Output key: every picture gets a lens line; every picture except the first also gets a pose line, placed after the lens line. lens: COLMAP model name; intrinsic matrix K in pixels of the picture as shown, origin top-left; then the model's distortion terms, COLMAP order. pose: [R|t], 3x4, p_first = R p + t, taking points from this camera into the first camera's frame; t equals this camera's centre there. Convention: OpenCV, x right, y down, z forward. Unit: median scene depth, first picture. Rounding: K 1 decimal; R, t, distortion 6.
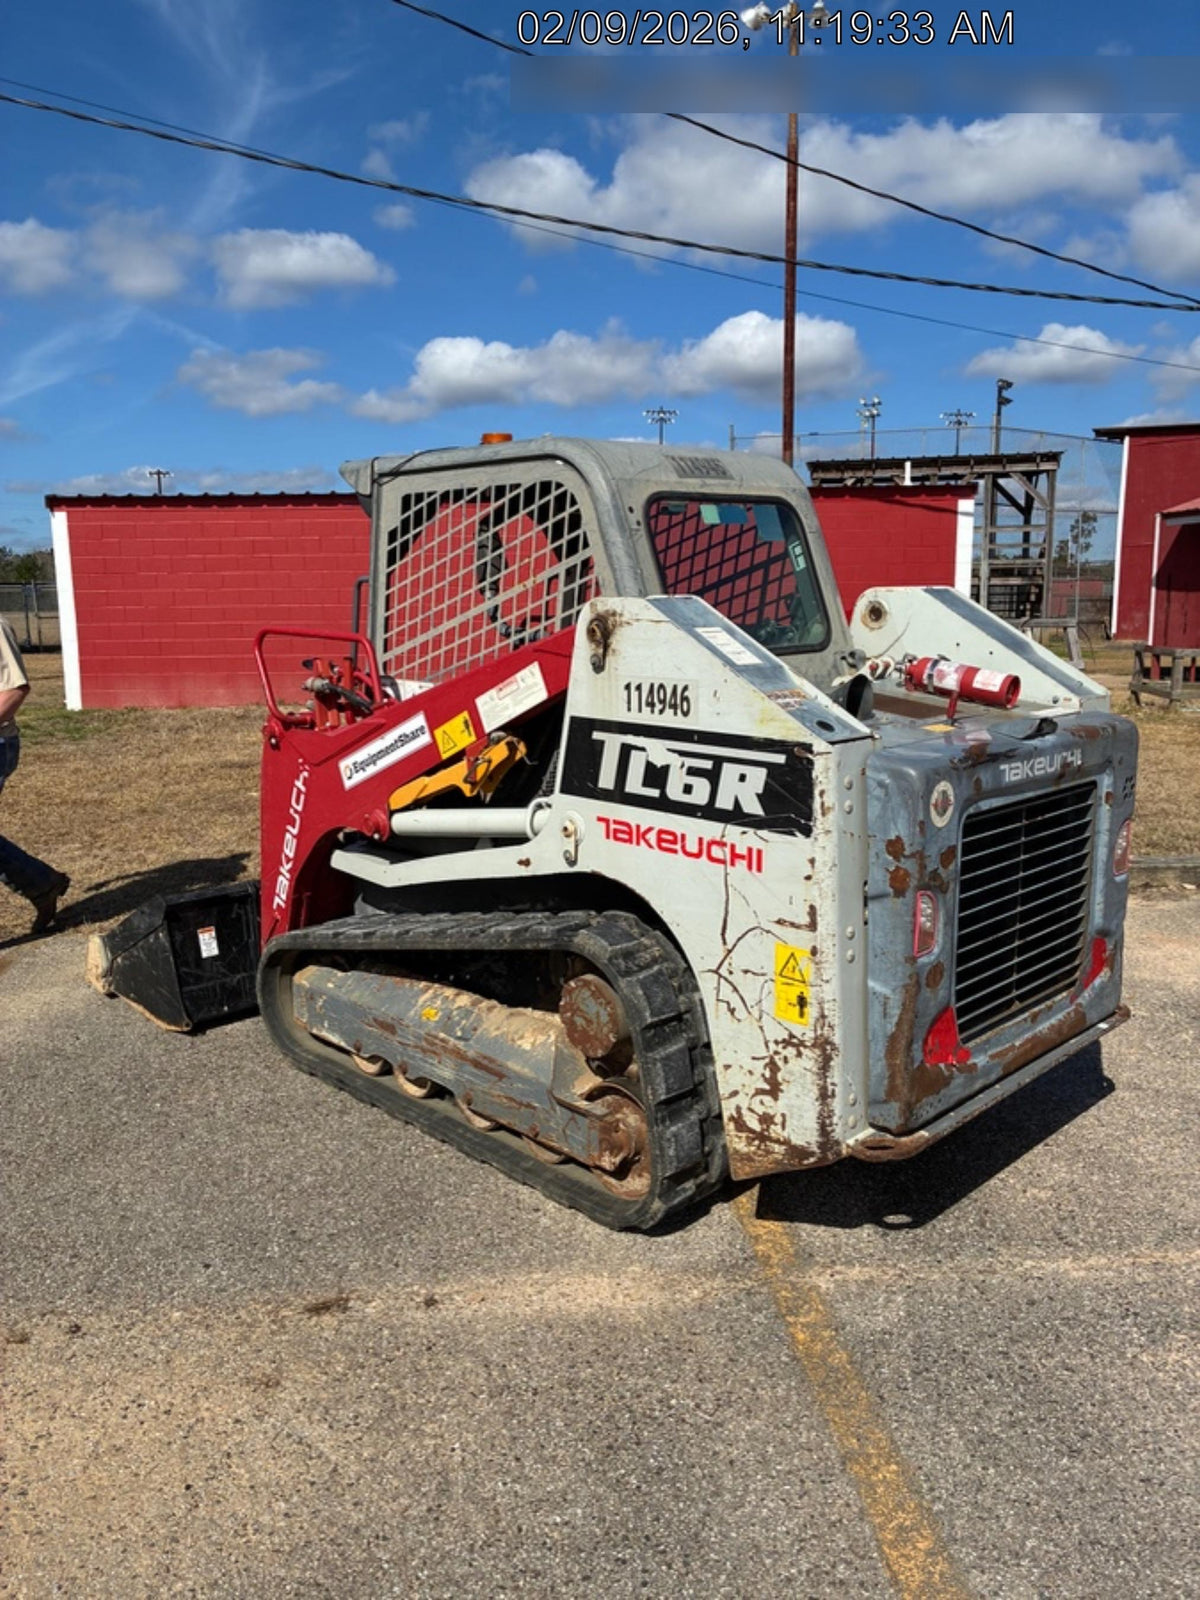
lens RADIAL K [[1198.4, 0, 596.5], [0, 1198.4, 781.9], [0, 0, 1]] dist [0.106233, -0.000873]
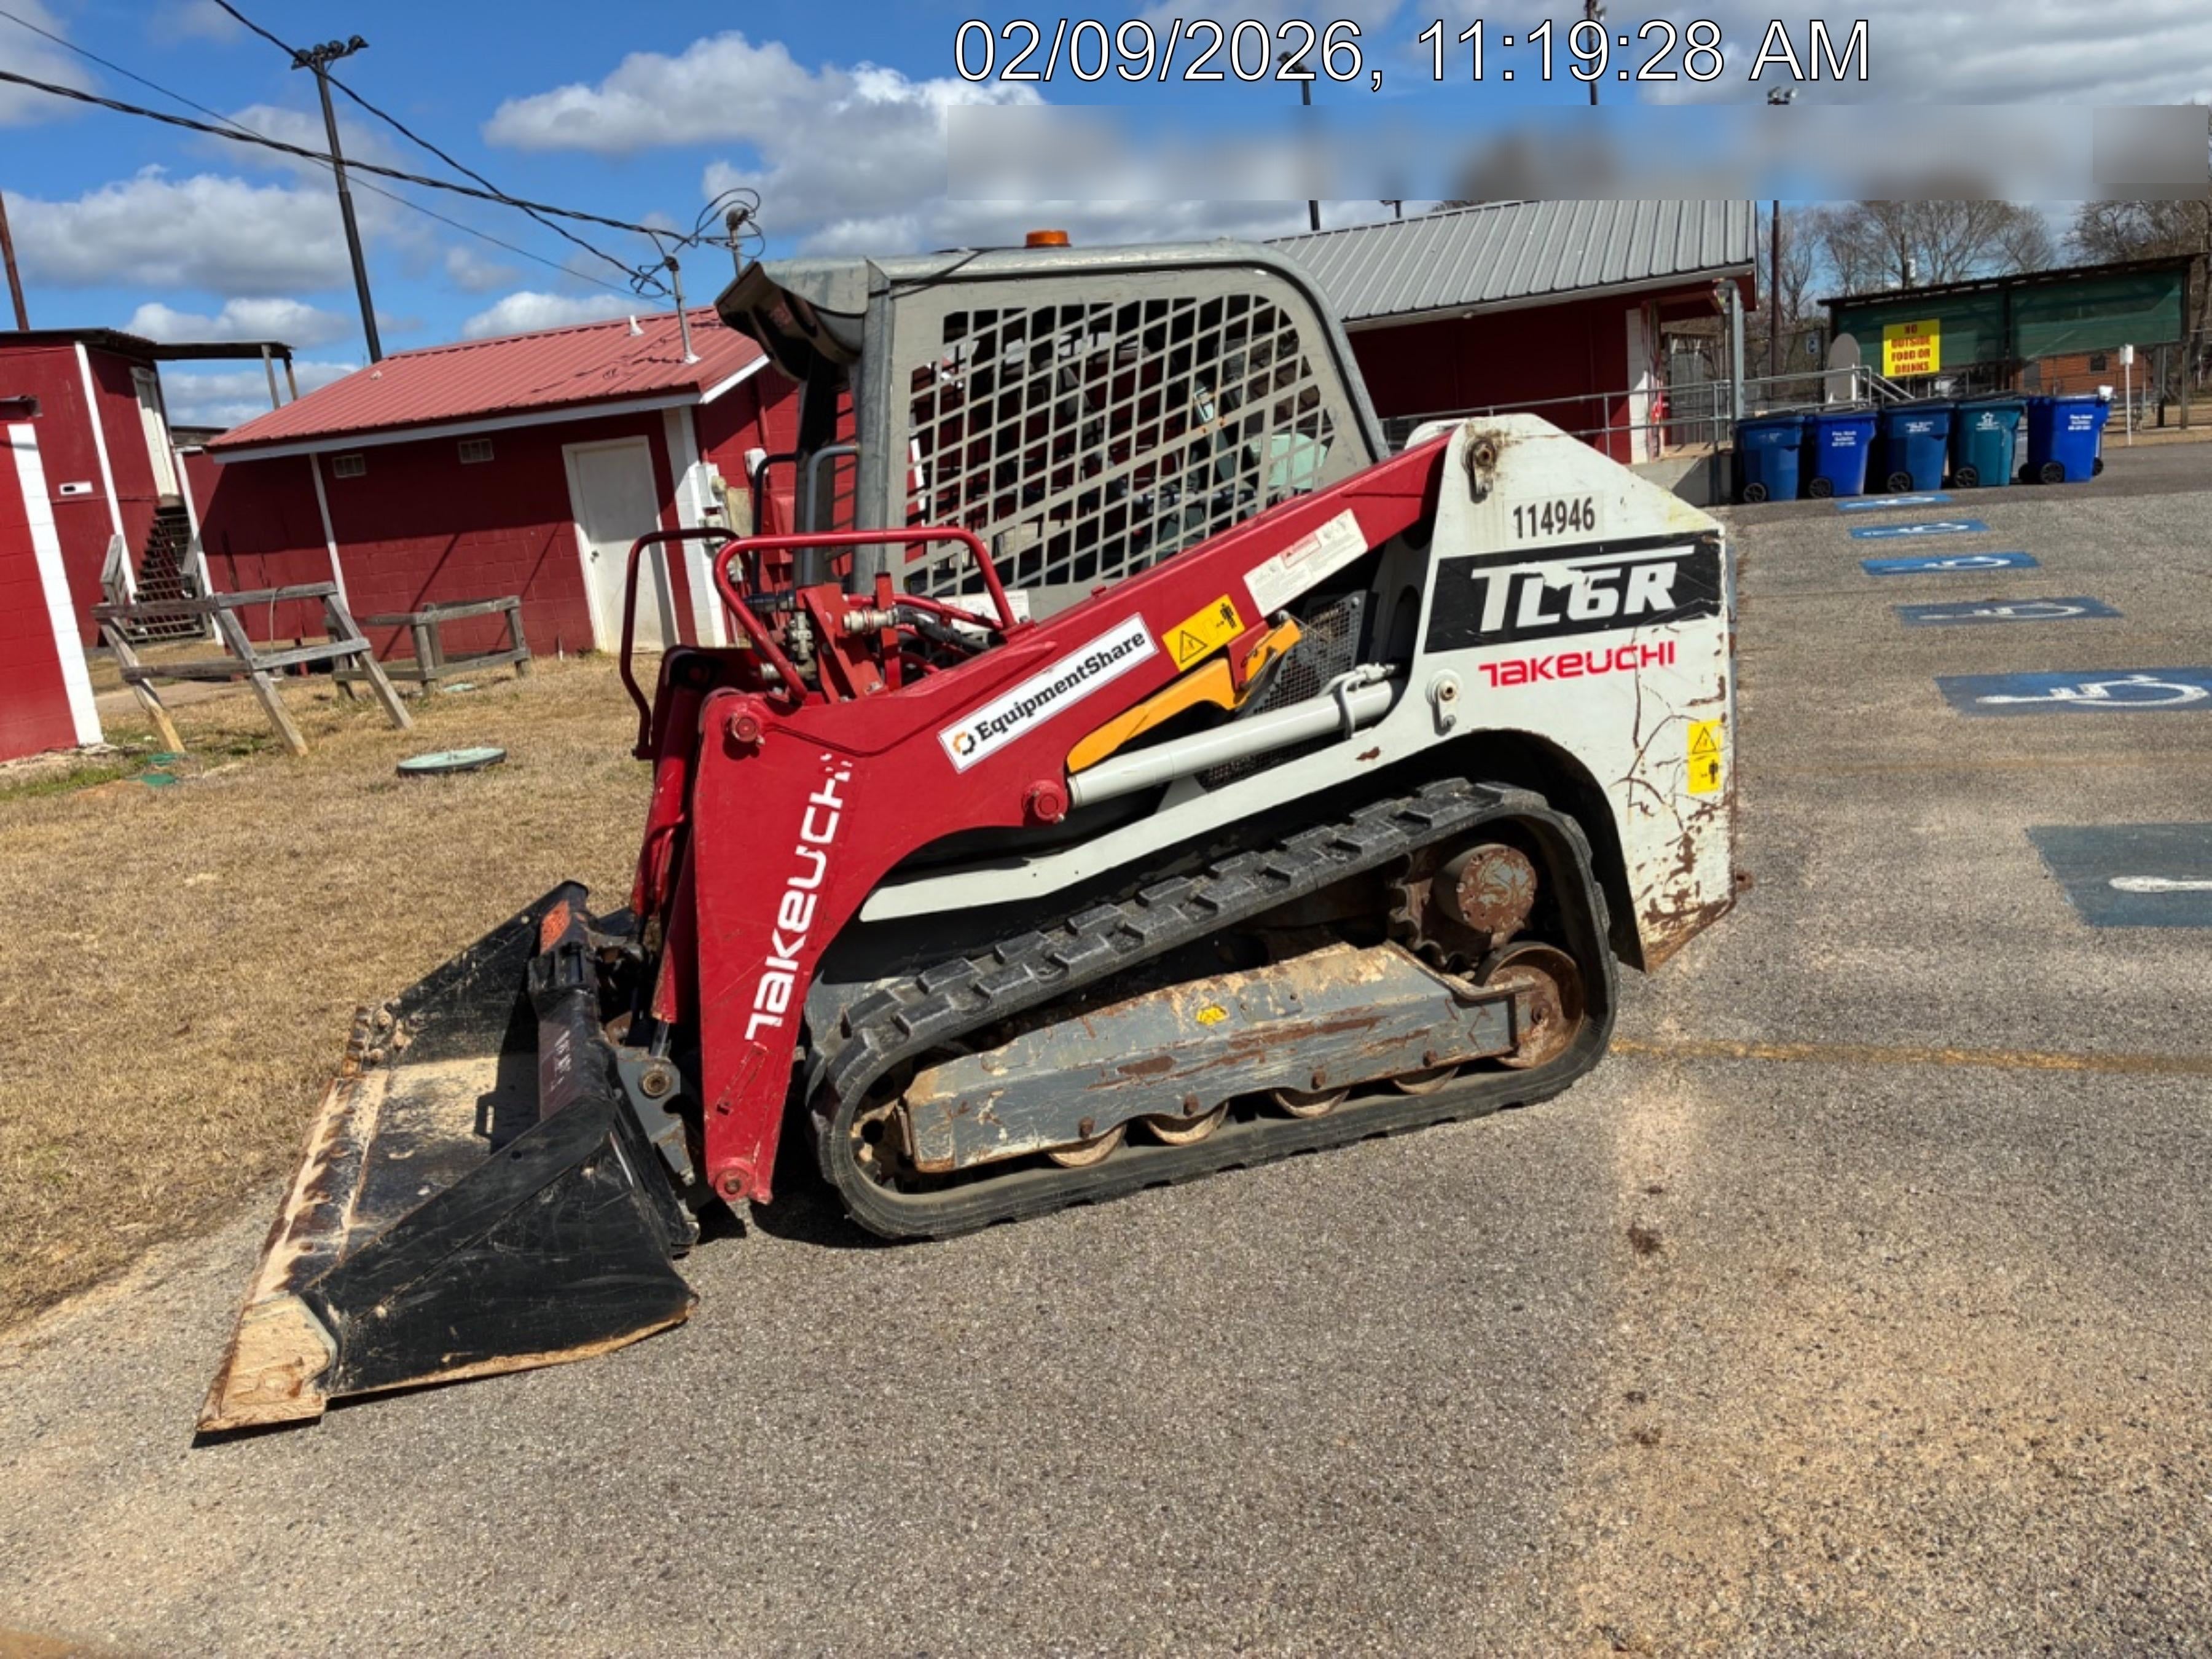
lens RADIAL K [[1673.3, 0, 1128.2], [0, 1673.3, 828.4], [0, 0, 1]] dist [0.047443, -0.066644]
pose [[0.442345, -0.224251, 0.868356, -1.301710], [0.230738, 0.964098, 0.131437, -0.083902], [-0.866655, 0.142222, 0.478207, 0.677230]]
